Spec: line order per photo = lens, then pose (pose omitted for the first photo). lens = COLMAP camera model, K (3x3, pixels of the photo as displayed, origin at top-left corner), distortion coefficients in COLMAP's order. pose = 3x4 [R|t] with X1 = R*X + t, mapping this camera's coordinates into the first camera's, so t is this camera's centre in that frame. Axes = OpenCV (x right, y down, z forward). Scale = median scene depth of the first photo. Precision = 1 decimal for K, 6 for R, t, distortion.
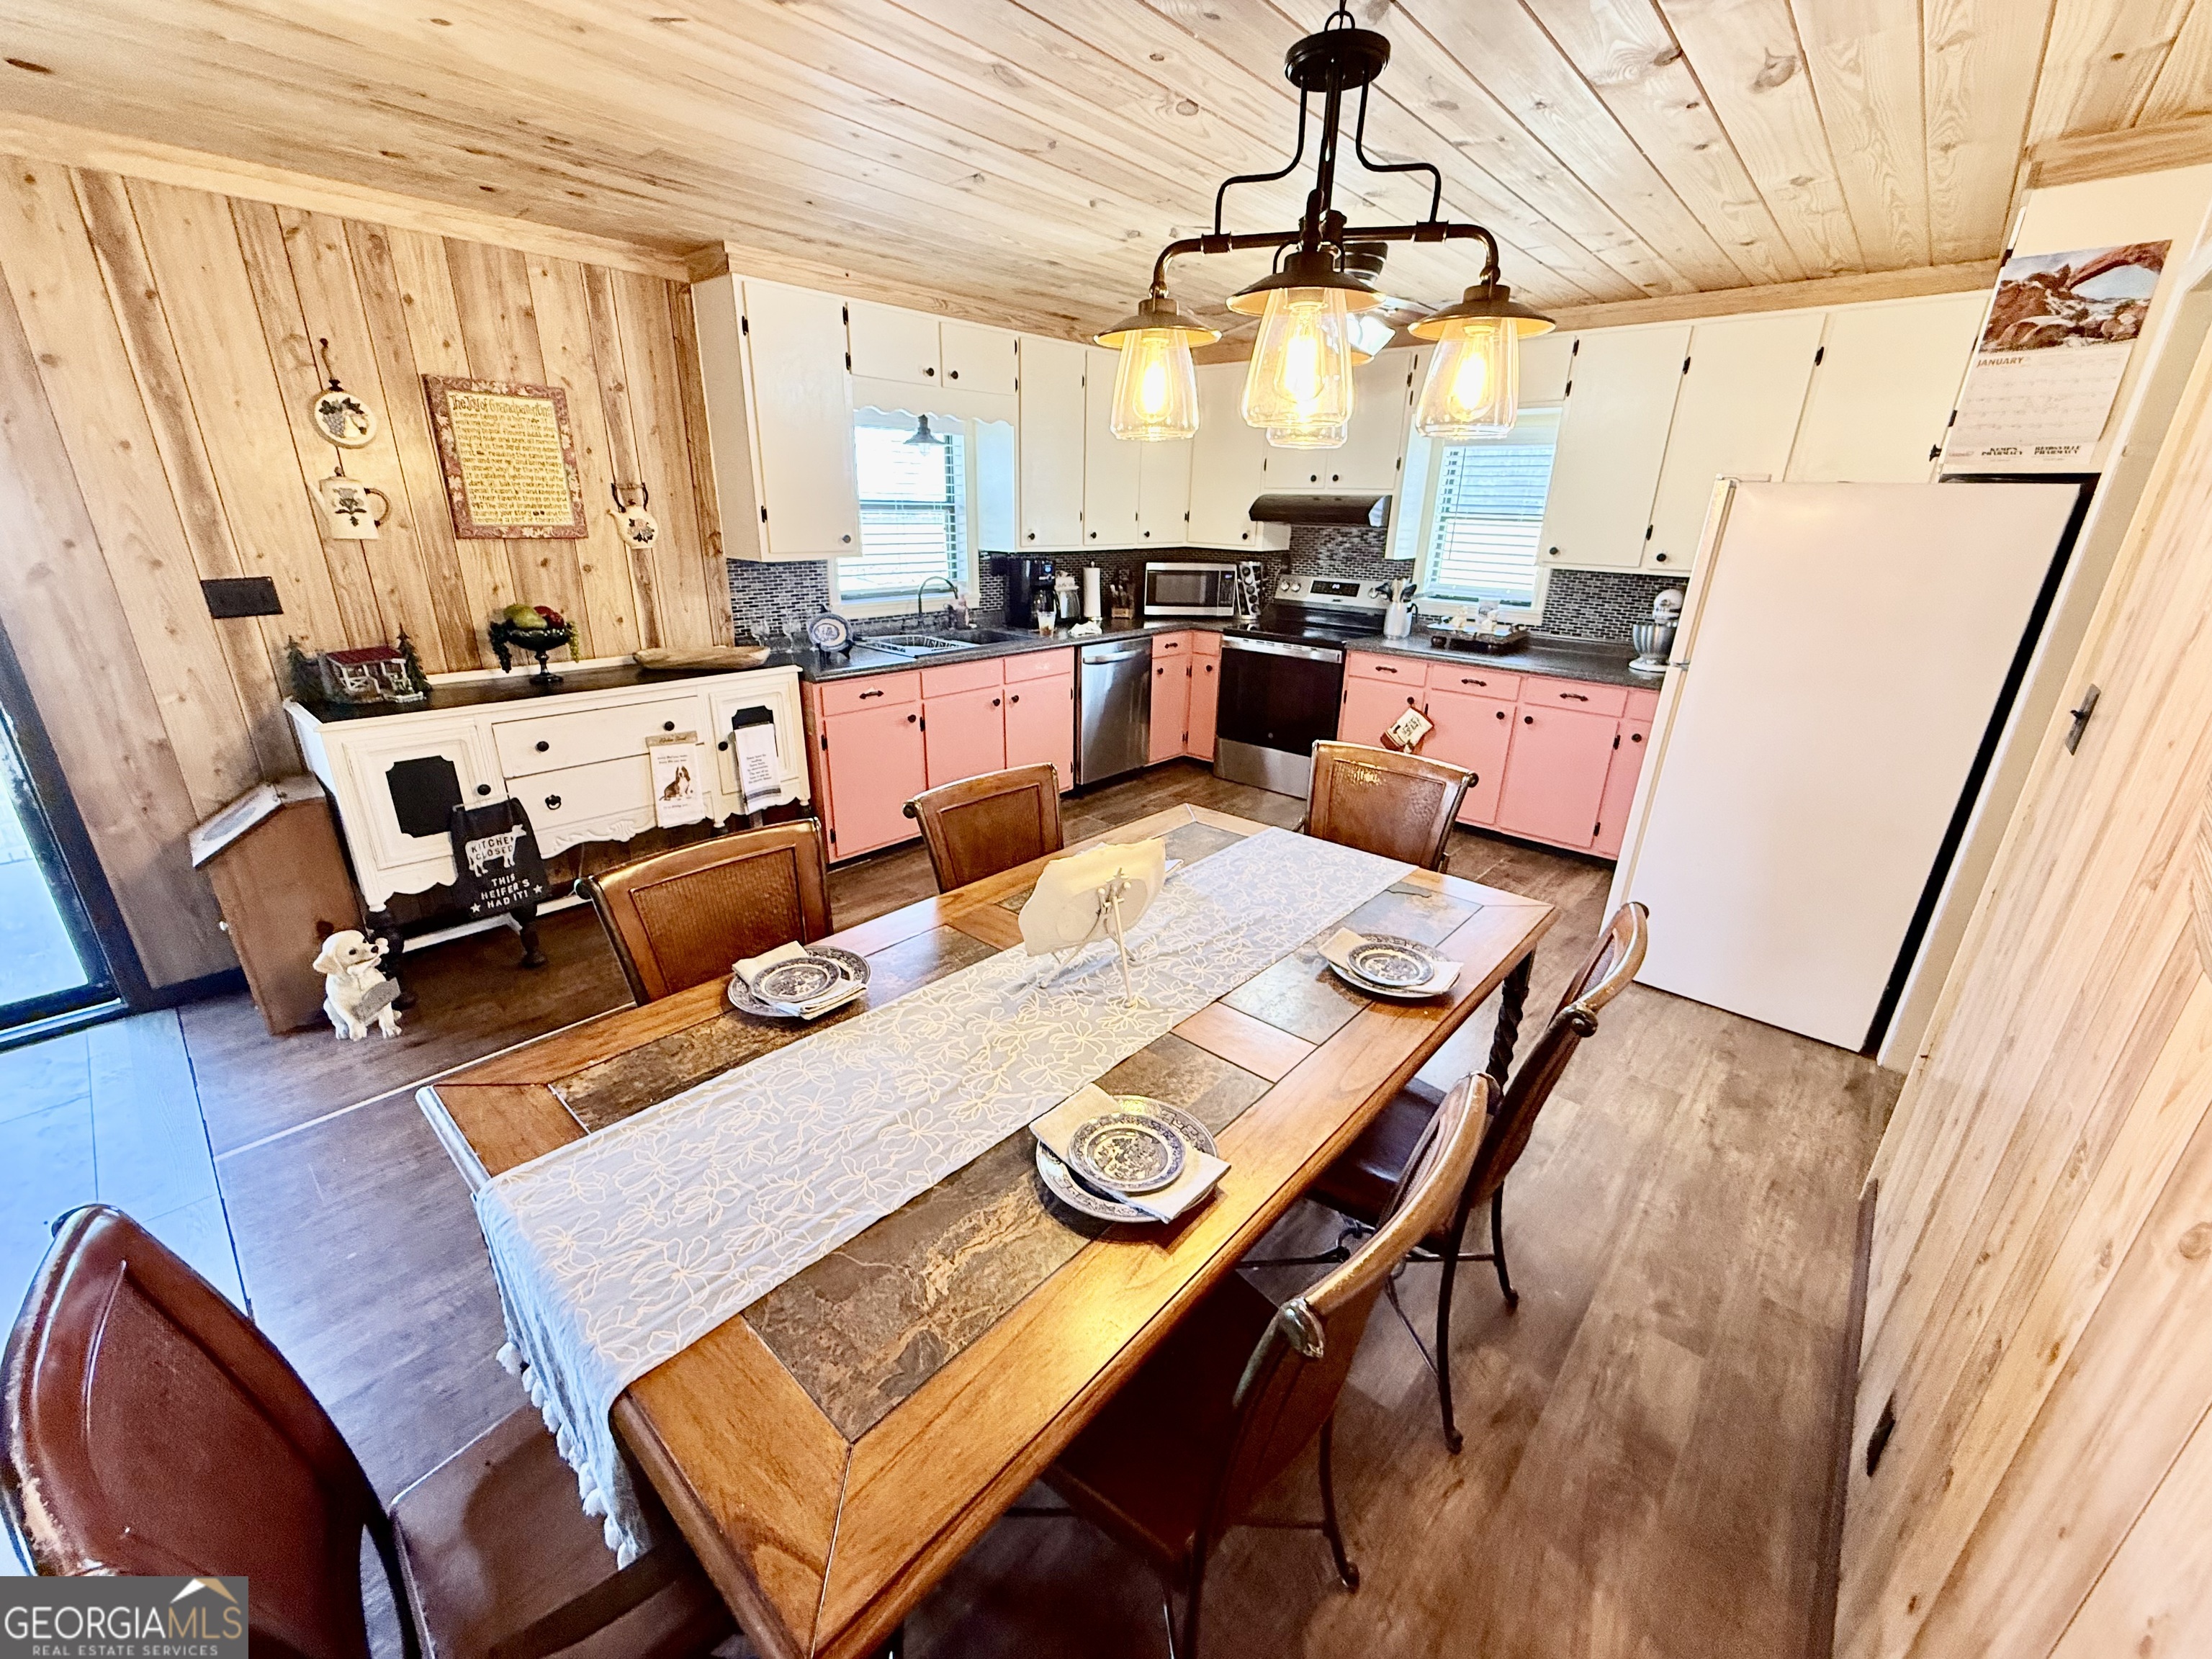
lens RADIAL K [[881.8, 0, 1098.8], [0, 881.8, 830.3], [0, 0, 1]] dist [-0.001881, 0.000037]
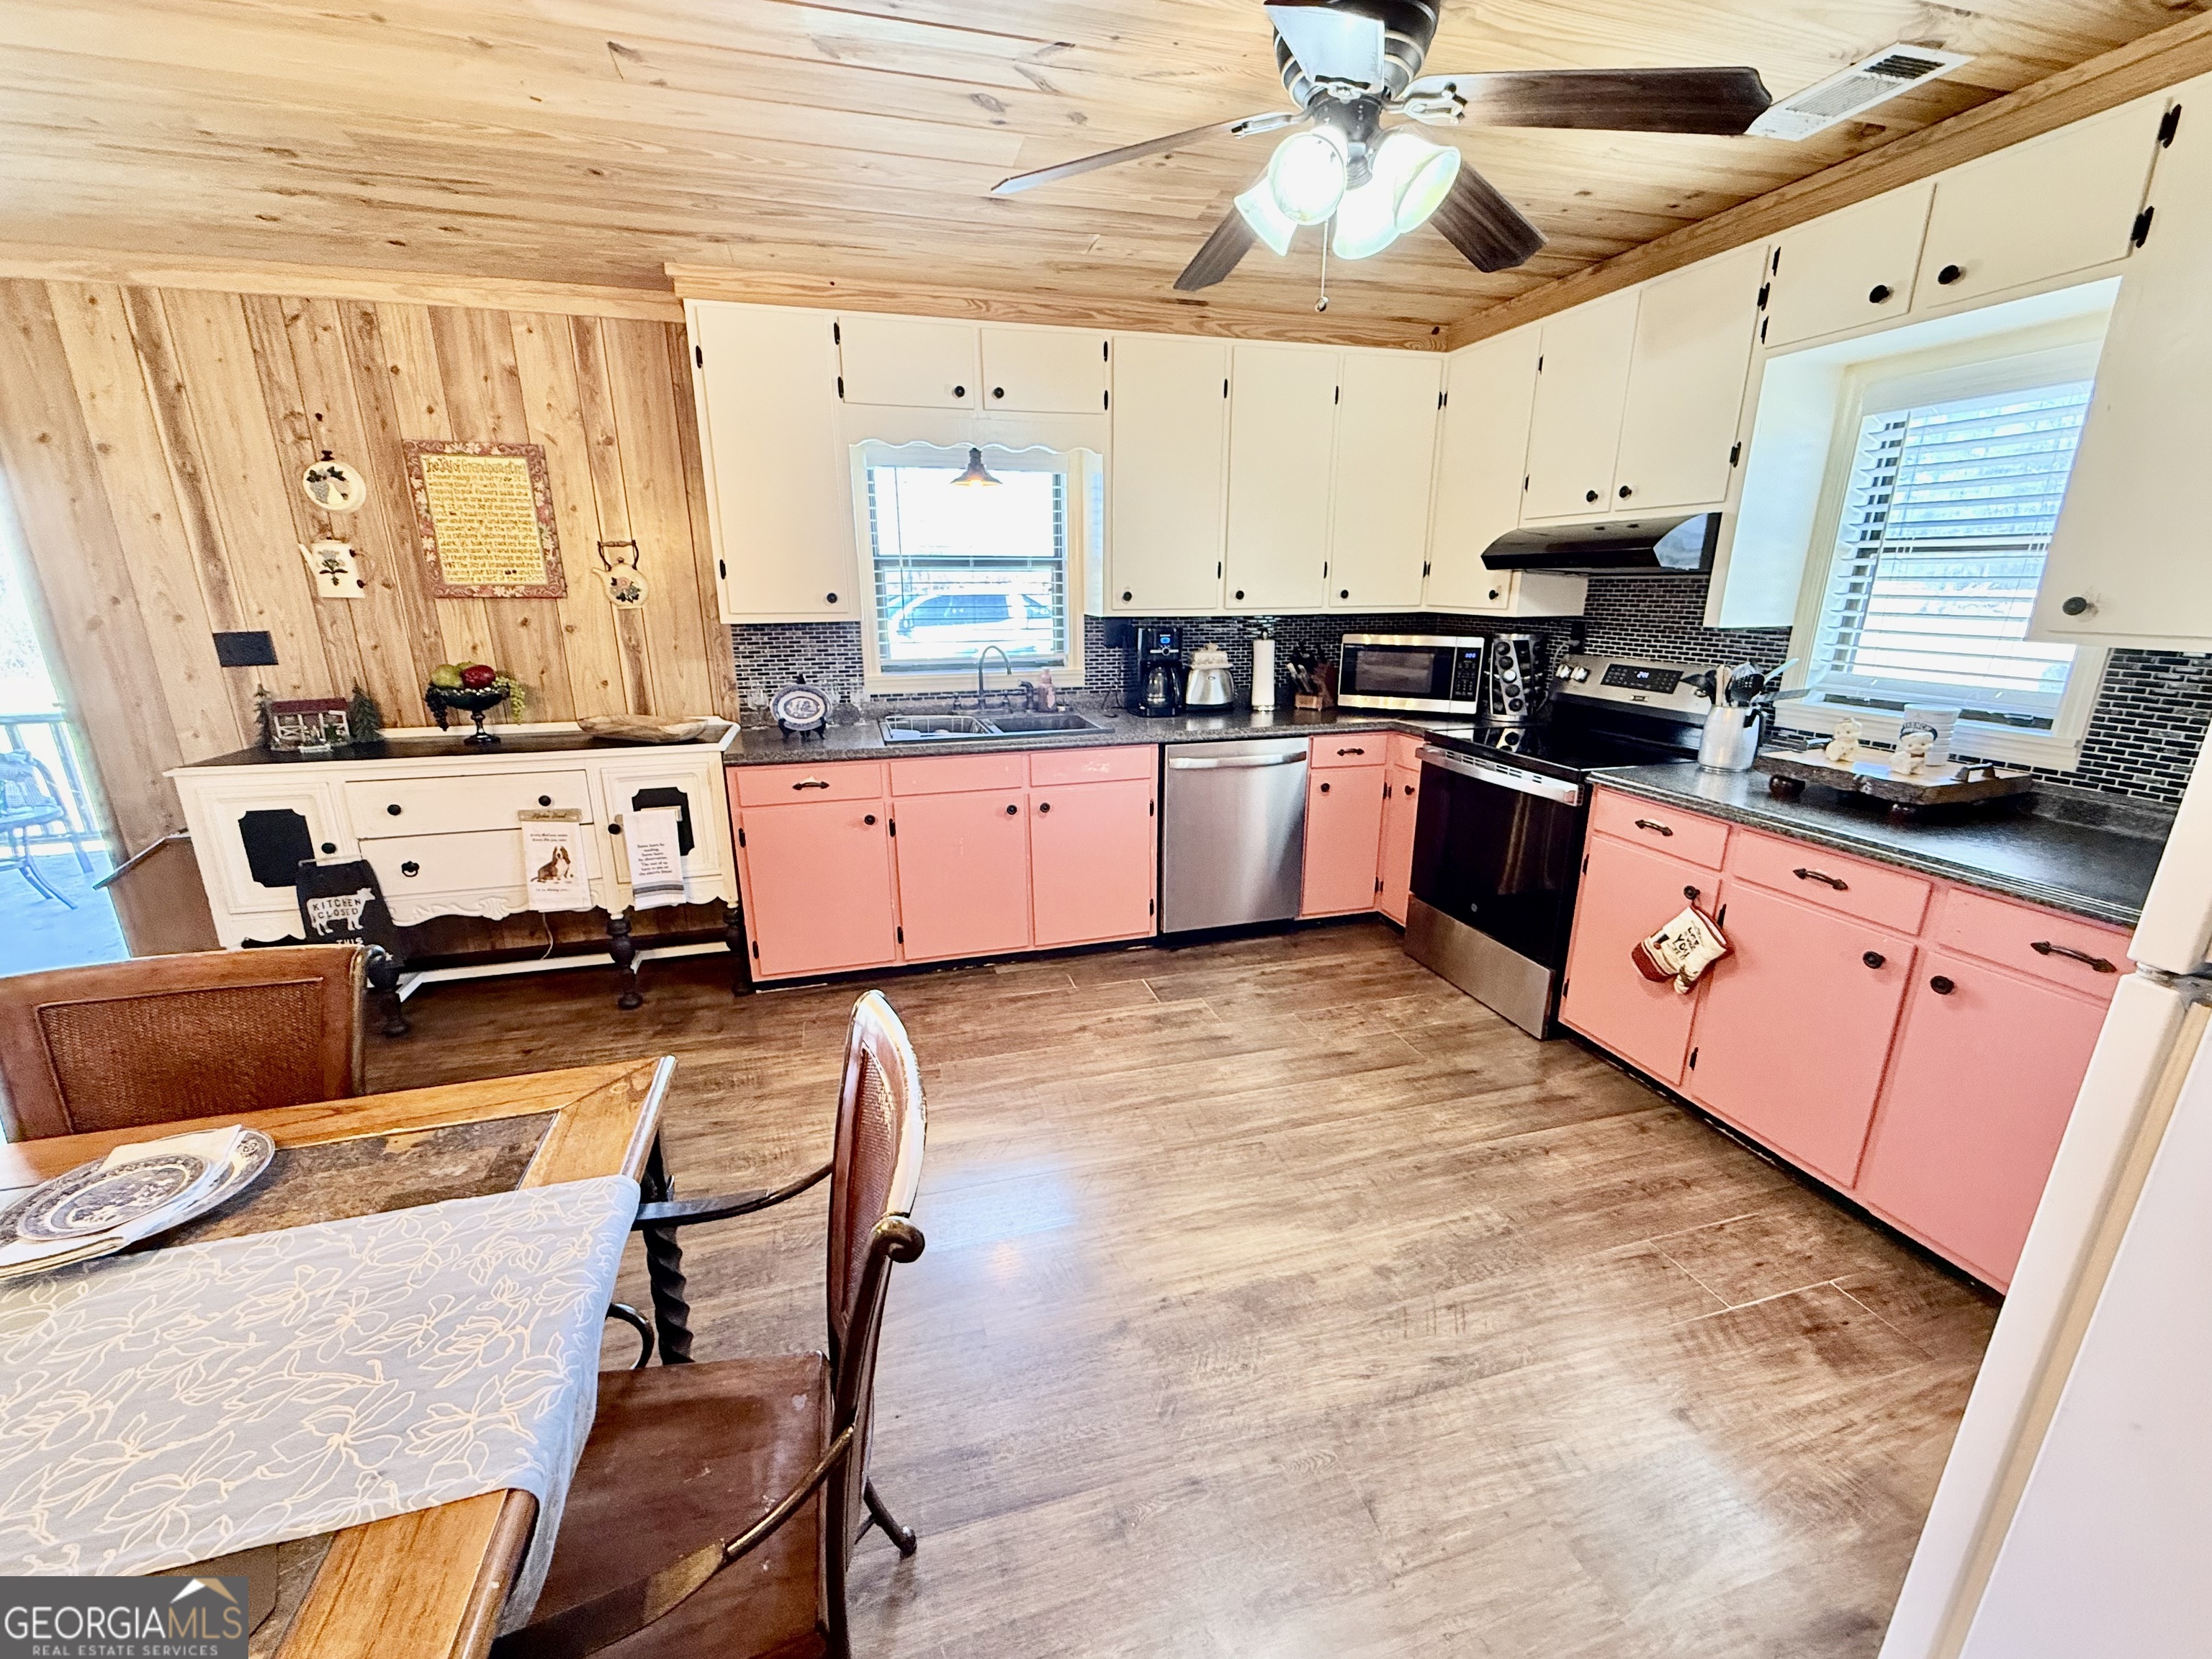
lens RADIAL K [[881.8, 0, 1102.4], [0, 881.8, 829.6], [0, 0, 1]] dist [-0.001881, 0.000037]
pose [[0.846561, 0.121909, -0.518144, 0.433631], [-0.165890, 0.985365, -0.039201, -0.141257], [0.505781, 0.119141, 0.854395, 0.502543]]
